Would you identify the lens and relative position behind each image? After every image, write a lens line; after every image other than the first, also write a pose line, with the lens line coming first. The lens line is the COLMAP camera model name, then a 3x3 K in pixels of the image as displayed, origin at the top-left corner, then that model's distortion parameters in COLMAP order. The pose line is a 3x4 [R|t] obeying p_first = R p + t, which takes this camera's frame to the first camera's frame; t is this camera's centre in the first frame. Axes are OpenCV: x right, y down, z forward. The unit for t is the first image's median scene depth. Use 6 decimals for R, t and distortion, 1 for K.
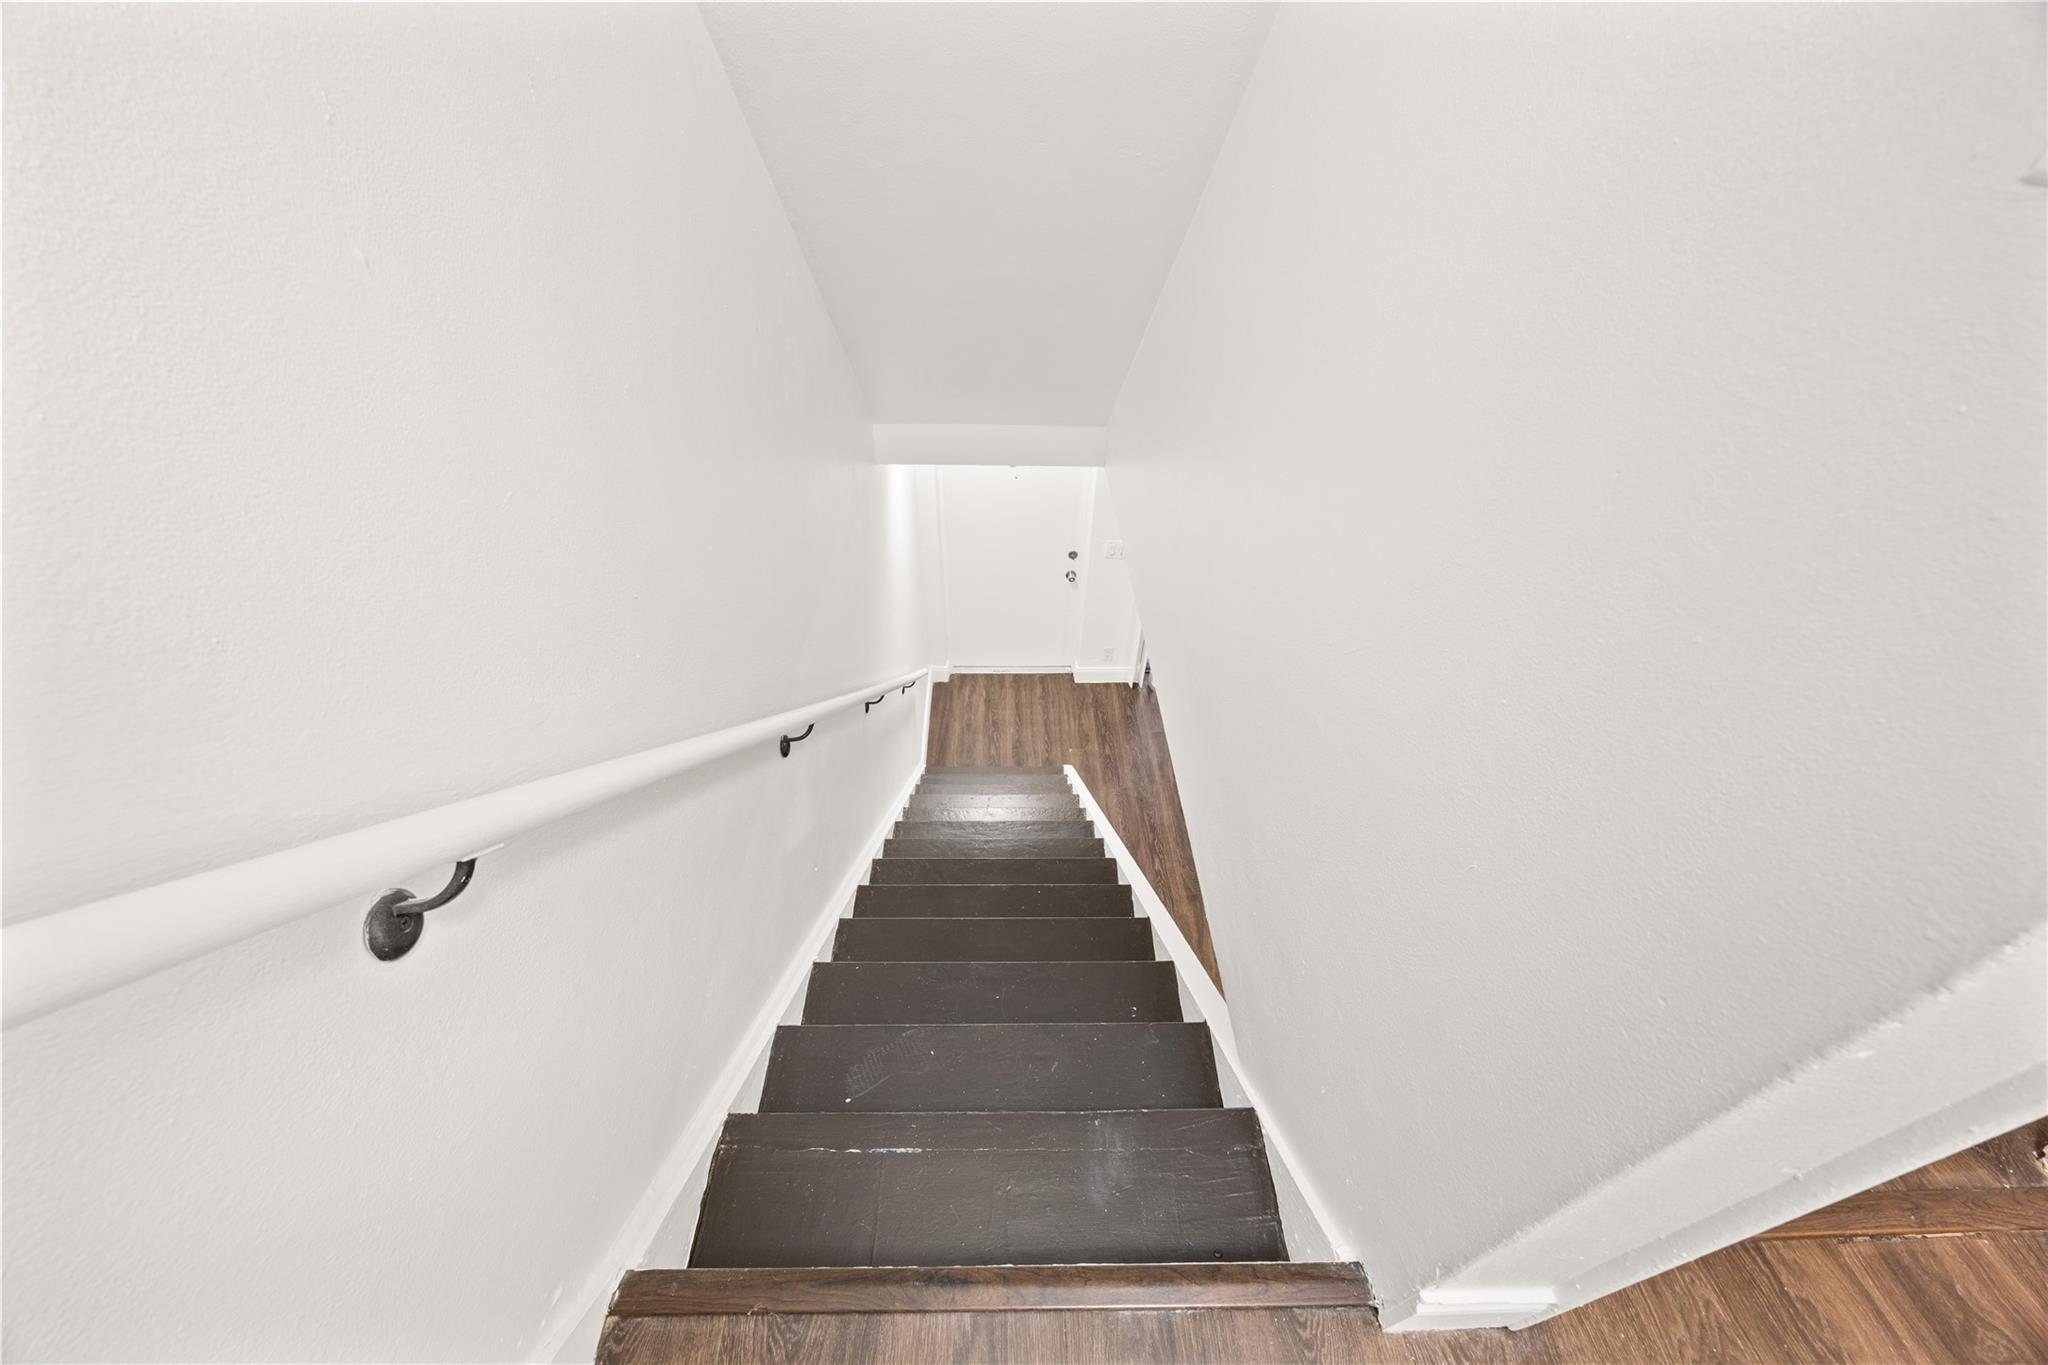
lens RADIAL K [[783.7, 0, 1016.3], [0, 783.7, 688.4], [0, 0, 1]] dist [-0.000843, -0.000111]
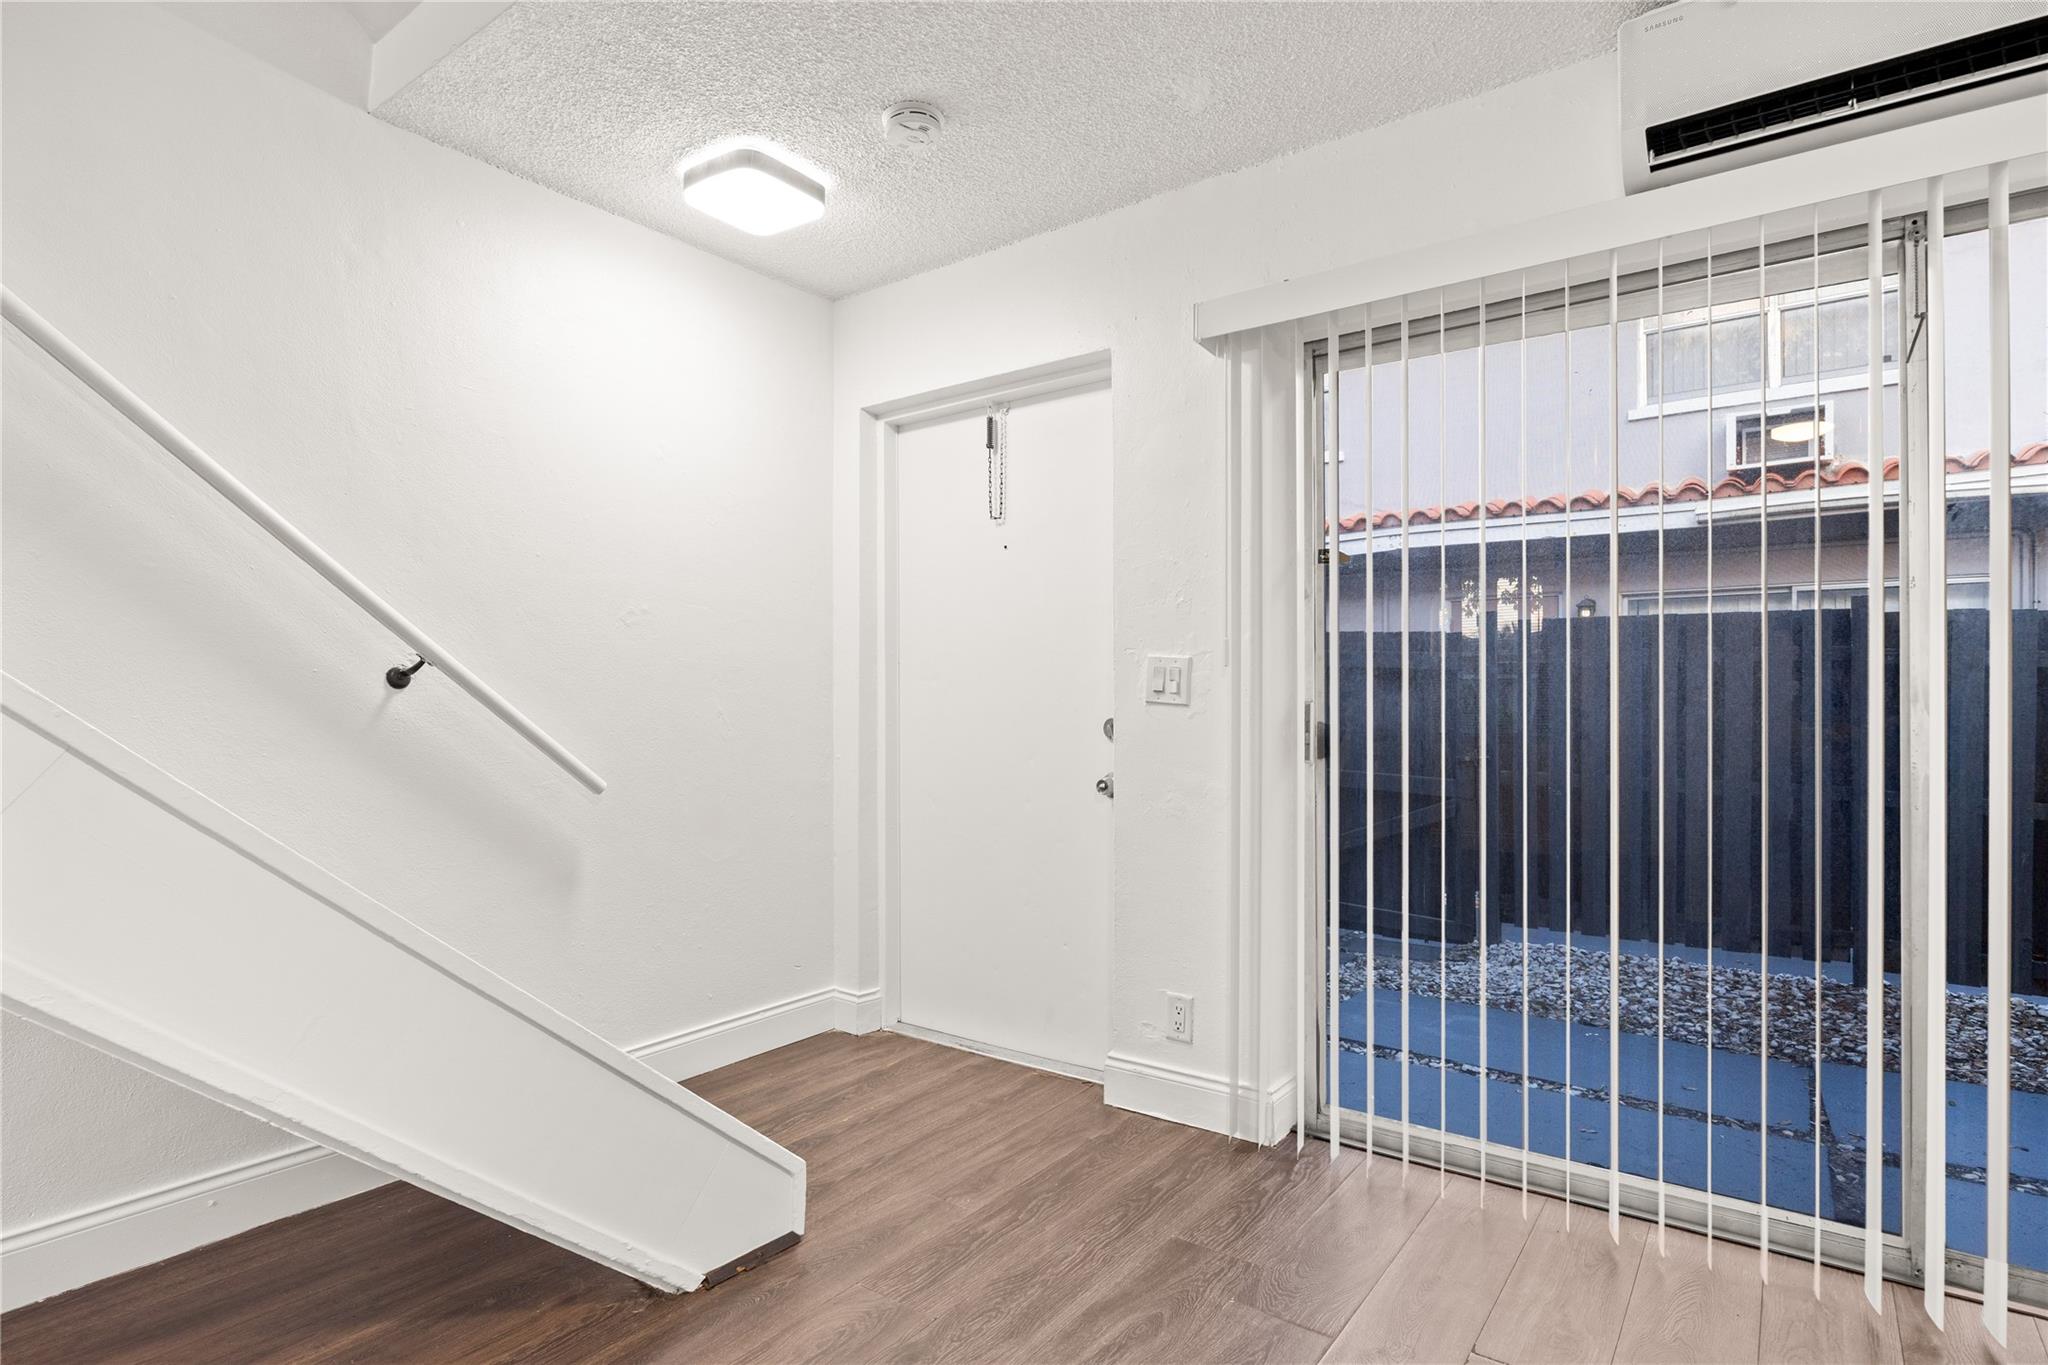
lens RADIAL K [[1054.8, 0, 1019.1], [0, 1054.8, 694.1], [0, 0, 1]] dist [-0.004104, -0.000157]
pose [[0.785246, -0.030034, -0.618455, 0.367137], [-0.399947, 0.737899, -0.543643, 0.139937], [0.472685, 0.674242, 0.567421, 0.605117]]
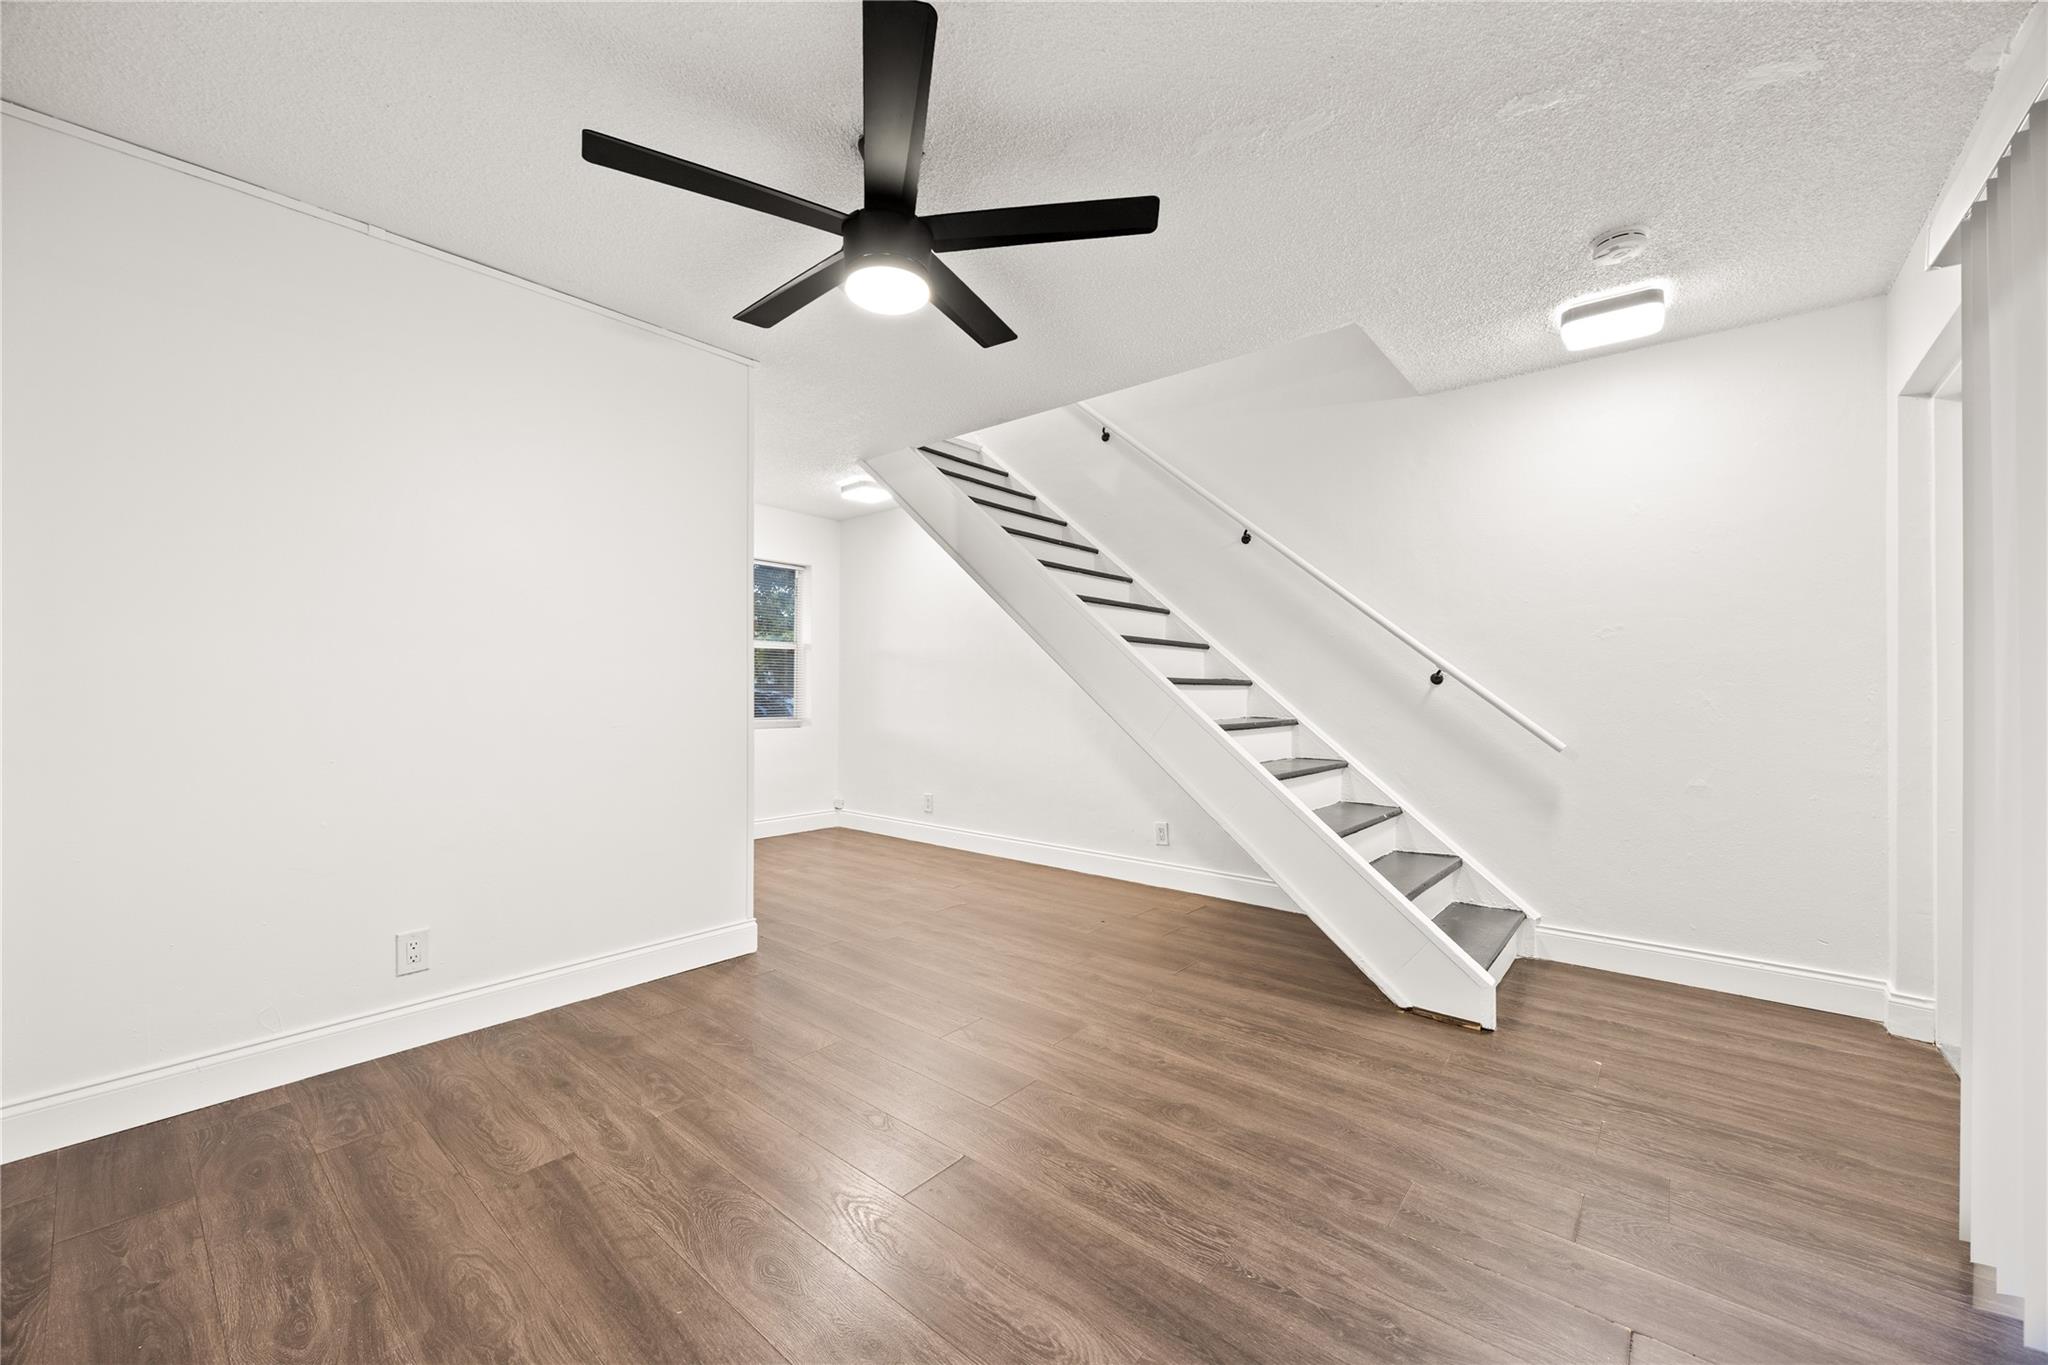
lens RADIAL K [[783.7, 0, 1016.3], [0, 783.7, 688.4], [0, 0, 1]] dist [-0.000843, -0.000111]
pose [[-0.666861, -0.029669, -0.744591, 0.582117], [-0.517691, 0.737157, 0.434275, -0.090280], [0.535996, 0.675069, -0.506941, 0.867254]]
